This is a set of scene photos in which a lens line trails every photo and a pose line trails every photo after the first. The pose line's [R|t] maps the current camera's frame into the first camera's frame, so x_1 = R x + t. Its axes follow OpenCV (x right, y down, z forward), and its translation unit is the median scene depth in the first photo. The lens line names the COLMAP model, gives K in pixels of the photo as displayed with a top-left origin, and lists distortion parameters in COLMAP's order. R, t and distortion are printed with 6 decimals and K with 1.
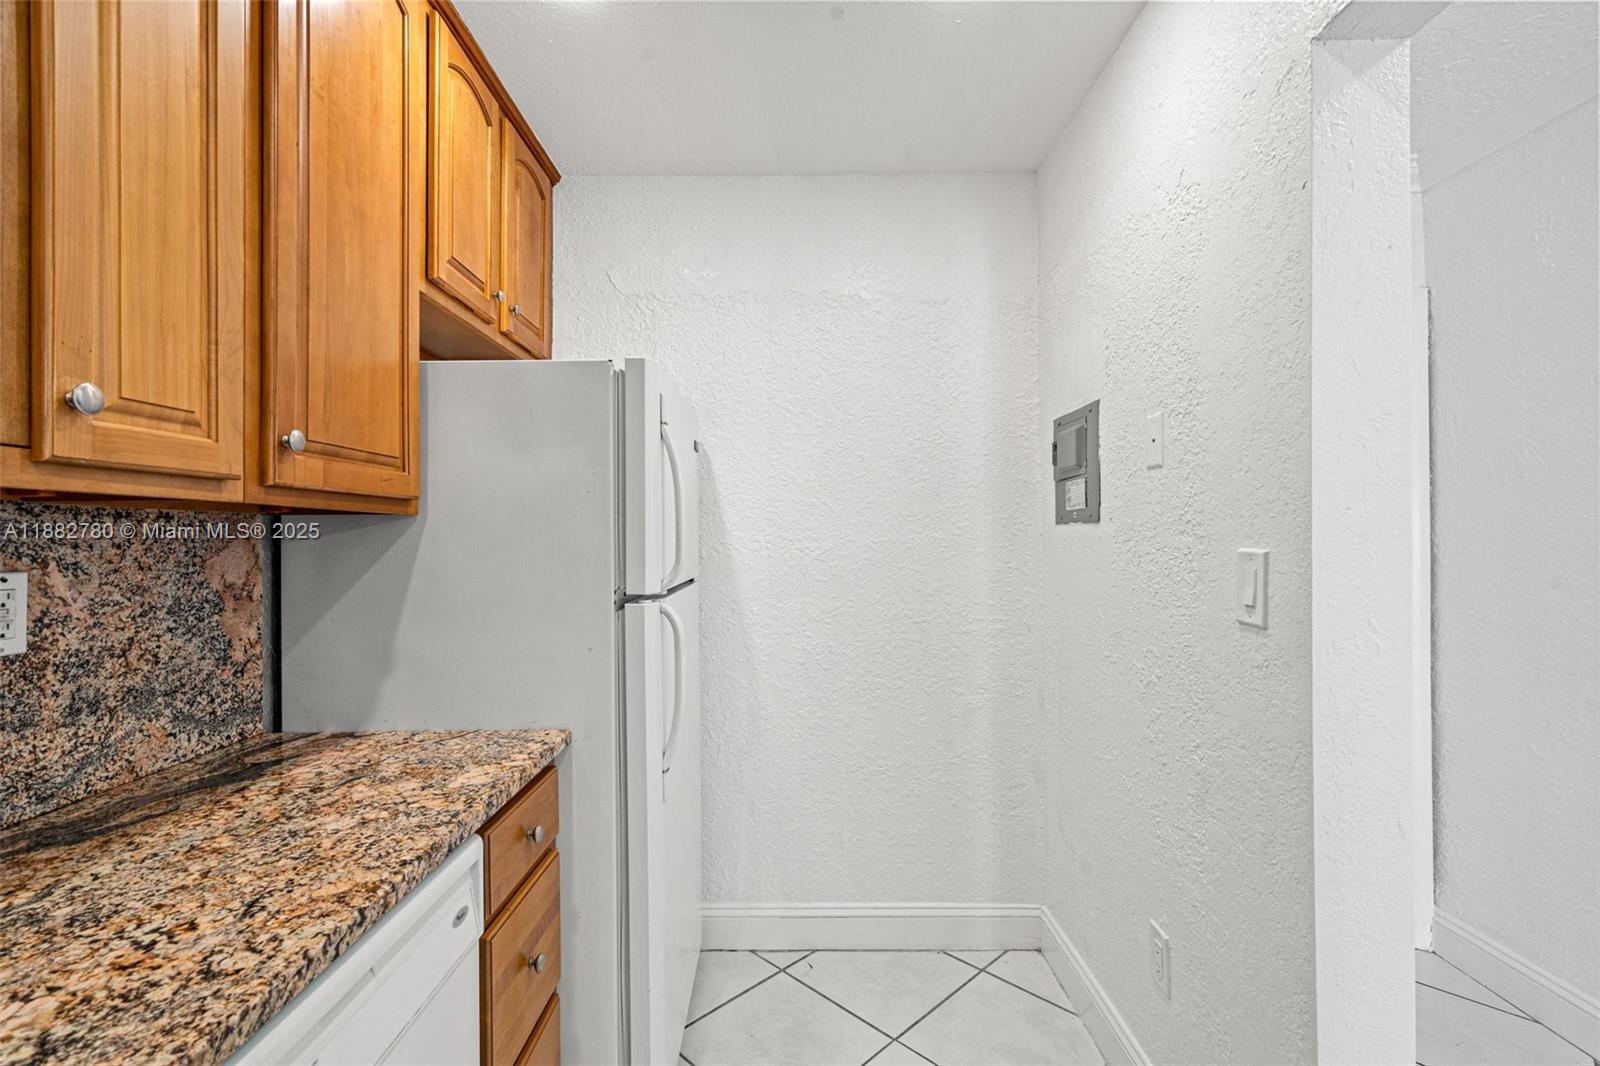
lens RADIAL K [[724.6, 0, 800.0], [0, 724.6, 533.0], [0, 0, 1]] dist [-0.000490, -0.000241]
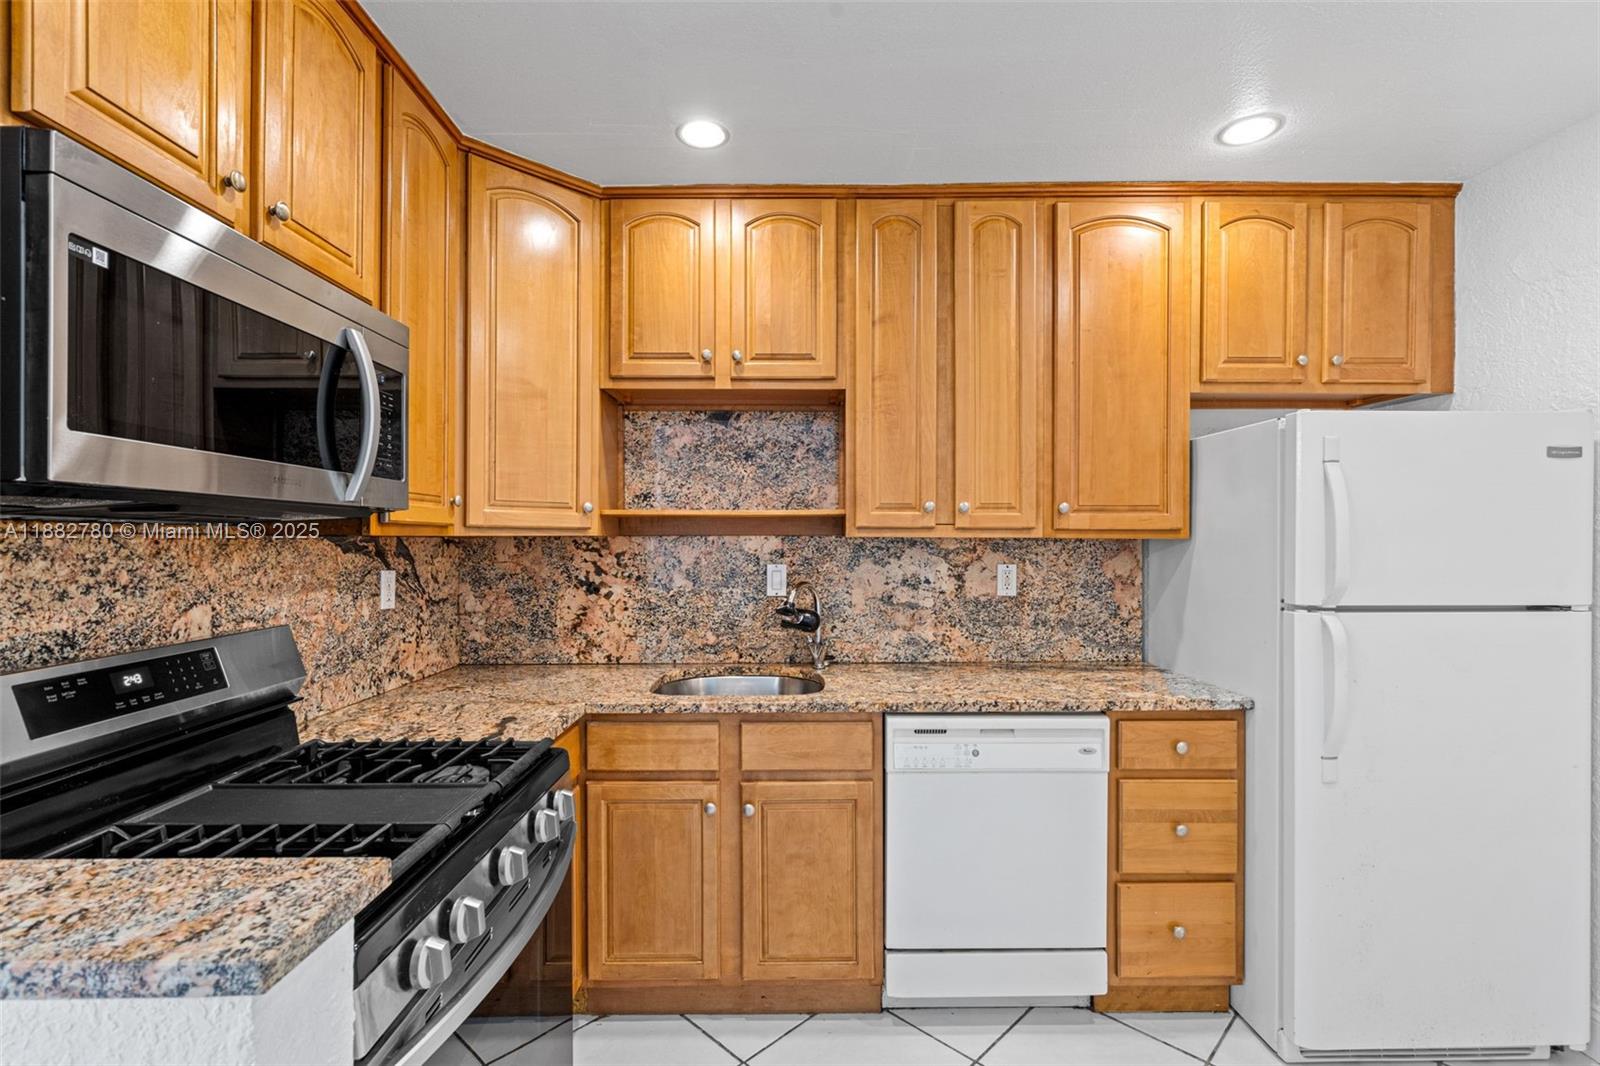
lens RADIAL K [[724.6, 0, 800.0], [0, 724.6, 533.0], [0, 0, 1]] dist [-0.000490, -0.000241]
pose [[0.018161, 0.002621, -0.999832, 1.235922], [0.004801, 0.999985, 0.002709, -0.055917], [0.999824, -0.004850, 0.018149, 0.164690]]
